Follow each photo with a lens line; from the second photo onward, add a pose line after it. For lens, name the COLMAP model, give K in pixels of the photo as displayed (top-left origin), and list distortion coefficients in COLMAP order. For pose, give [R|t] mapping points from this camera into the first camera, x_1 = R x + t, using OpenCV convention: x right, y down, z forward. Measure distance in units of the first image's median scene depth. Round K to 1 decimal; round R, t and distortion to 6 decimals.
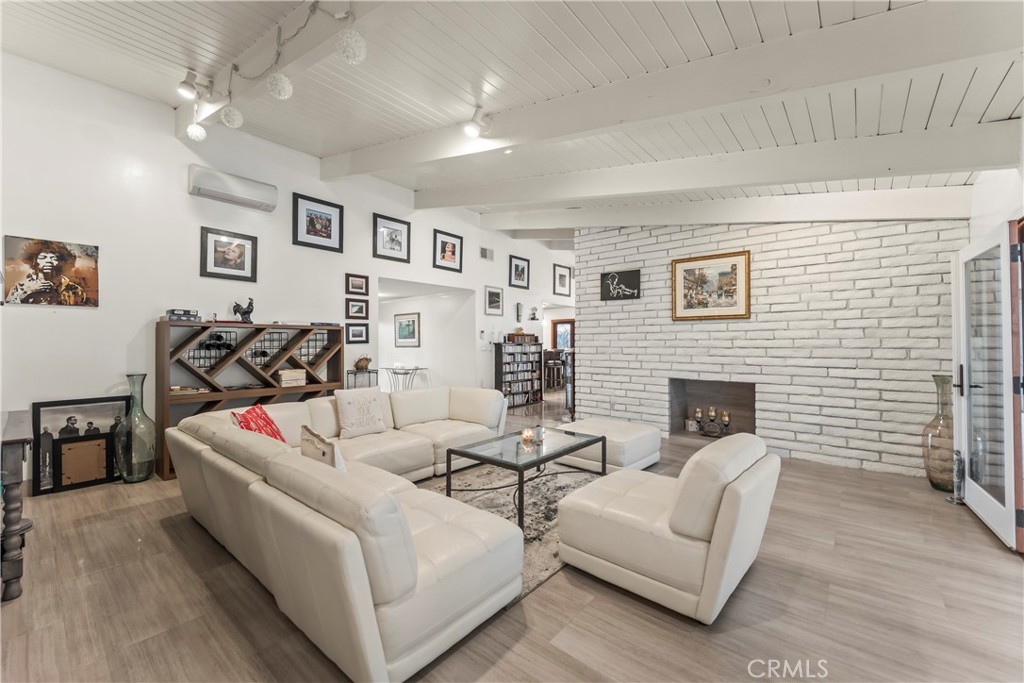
lens RADIAL K [[411.5, 0, 510.0], [0, 411.5, 339.9], [0, 0, 1]] dist [0.009844, -0.006212]
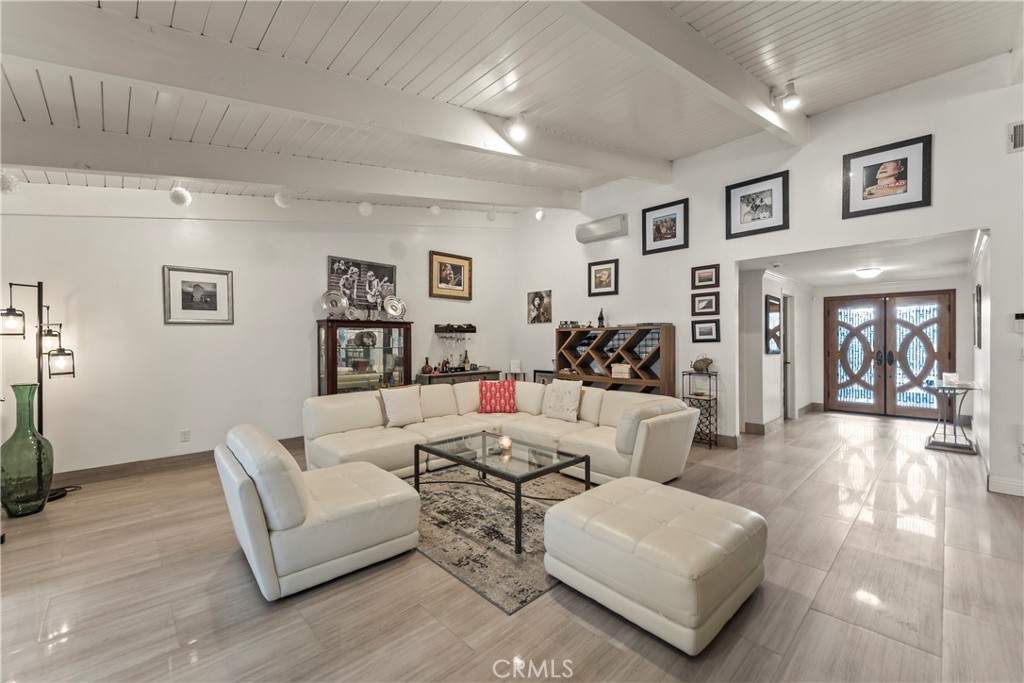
lens RADIAL K [[411.5, 0, 505.3], [0, 411.5, 343.2], [0, 0, 1]] dist [0.009844, -0.006212]
pose [[-0.118575, 0.006255, -0.992925, 0.609711], [0.010983, 0.999927, 0.004988, 0.001320], [0.992884, -0.010314, -0.118635, 0.708354]]
